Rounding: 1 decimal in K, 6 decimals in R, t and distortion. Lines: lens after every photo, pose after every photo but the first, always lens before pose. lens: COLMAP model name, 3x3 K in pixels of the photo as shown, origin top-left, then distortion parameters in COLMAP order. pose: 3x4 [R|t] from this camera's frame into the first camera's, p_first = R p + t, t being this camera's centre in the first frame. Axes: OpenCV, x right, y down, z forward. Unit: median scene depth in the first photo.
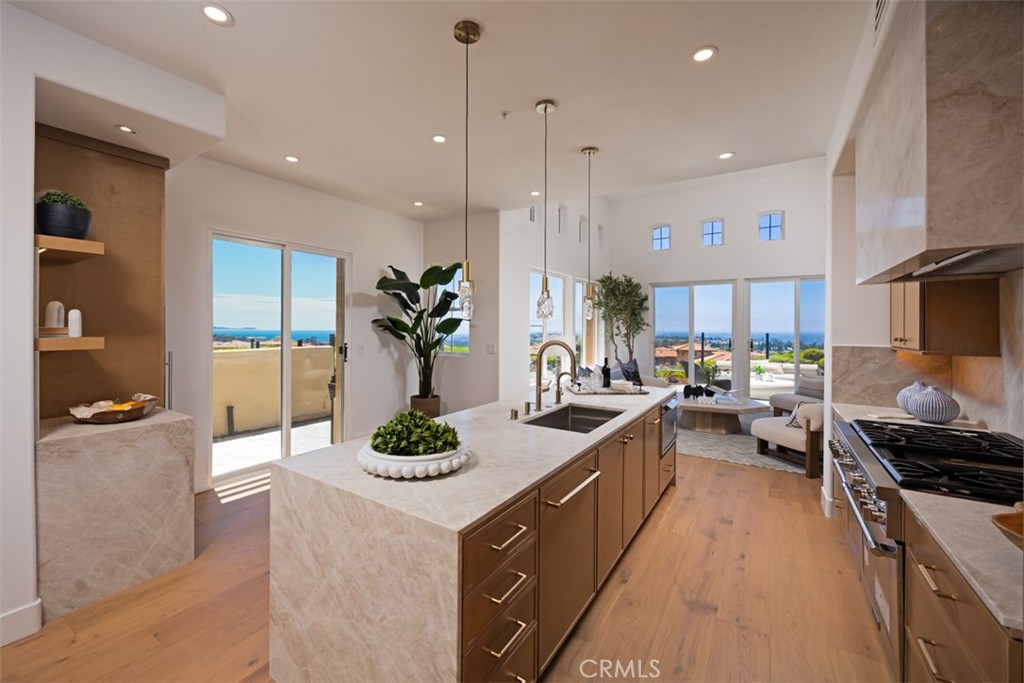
lens RADIAL K [[396.4, 0, 511.6], [0, 396.4, 332.8], [0, 0, 1]] dist [0.004855, -0.000253]
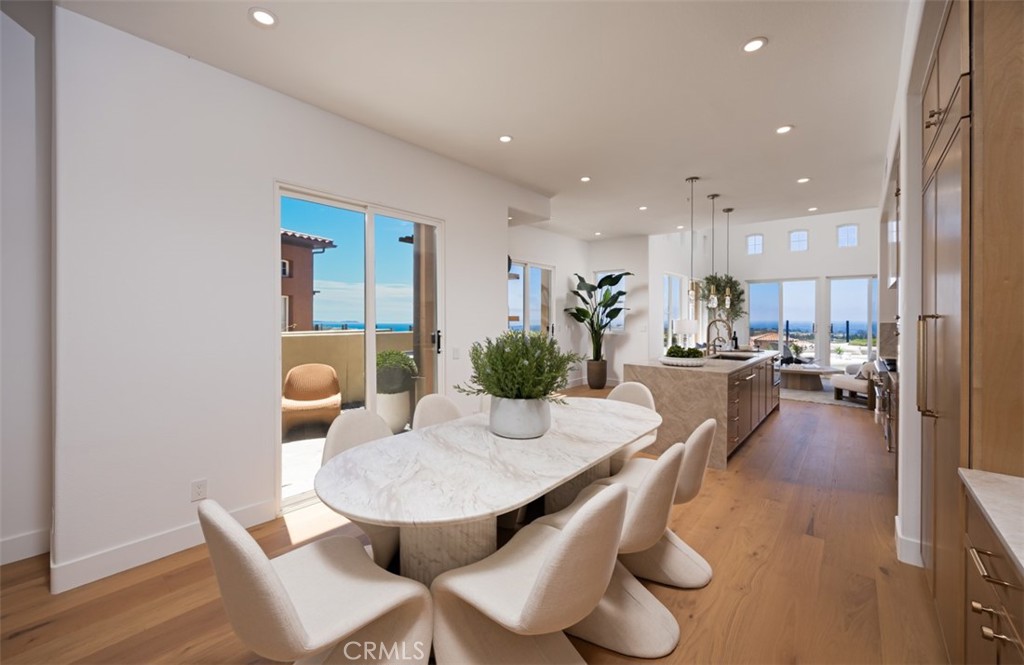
lens RADIAL K [[419.2, 0, 514.7], [0, 419.2, 327.2], [0, 0, 1]] dist [-0.003778, -0.000203]
pose [[0.993853, -0.000257, -0.110709, -0.349902], [0.000617, 0.999995, 0.003218, 0.029290], [0.110708, -0.003267, 0.993848, -0.606190]]
